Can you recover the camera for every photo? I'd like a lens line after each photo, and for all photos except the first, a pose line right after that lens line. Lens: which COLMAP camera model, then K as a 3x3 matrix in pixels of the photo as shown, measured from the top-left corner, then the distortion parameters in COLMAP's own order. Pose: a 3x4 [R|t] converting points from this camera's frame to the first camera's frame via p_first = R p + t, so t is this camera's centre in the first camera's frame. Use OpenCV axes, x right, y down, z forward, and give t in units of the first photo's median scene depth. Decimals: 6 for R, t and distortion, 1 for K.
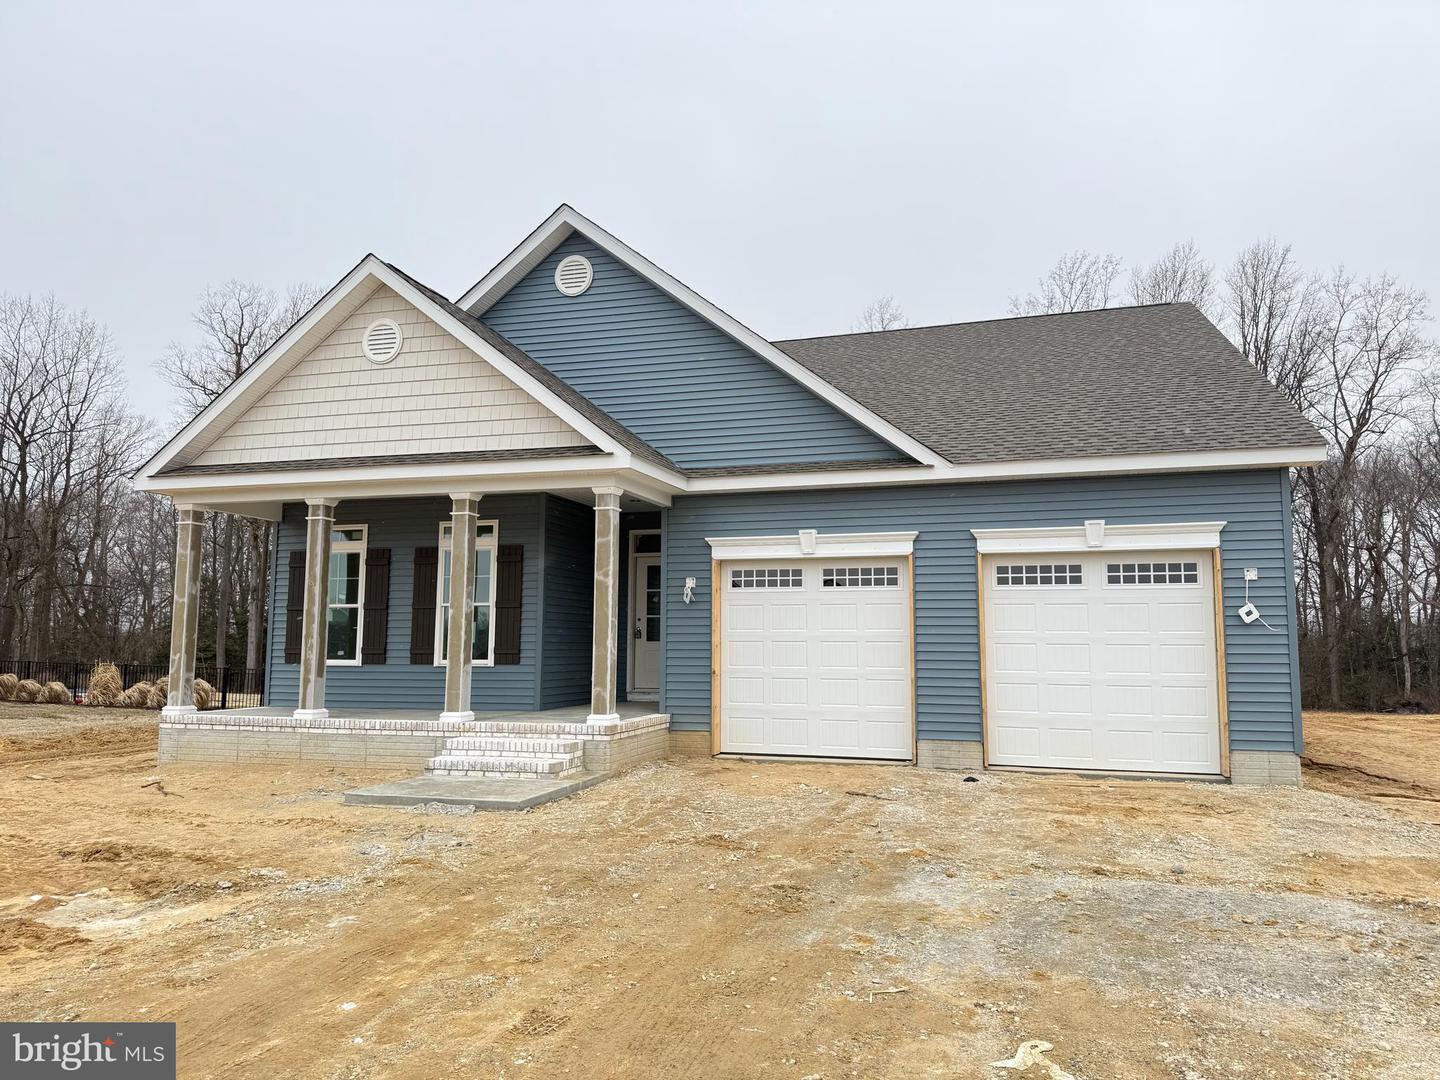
lens RADIAL K [[1025.1, 0, 726.0], [0, 1025.1, 535.5], [0, 0, 1]] dist [0.001225, 0.005745]
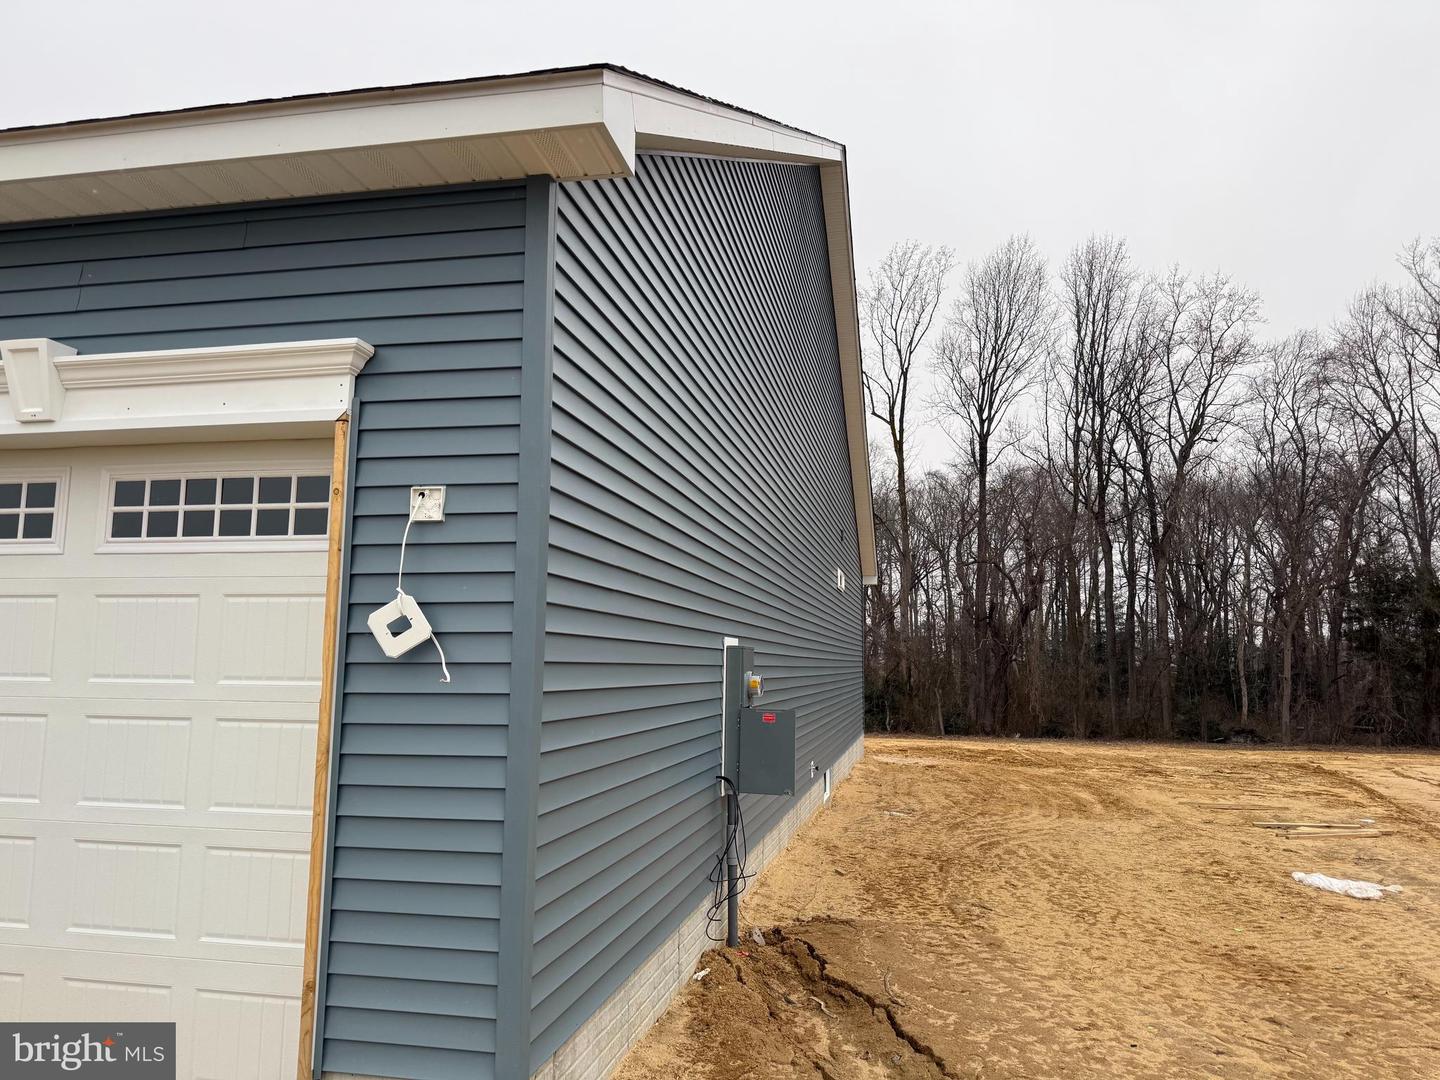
lens RADIAL K [[1025.1, 0, 717.0], [0, 1025.1, 537.2], [0, 0, 1]] dist [0.001225, 0.005745]
pose [[0.995035, 0.019190, 0.097657, 0.103368], [-0.017765, 0.999723, -0.015431, 0.009323], [-0.097926, 0.013620, 0.995100, 0.122247]]
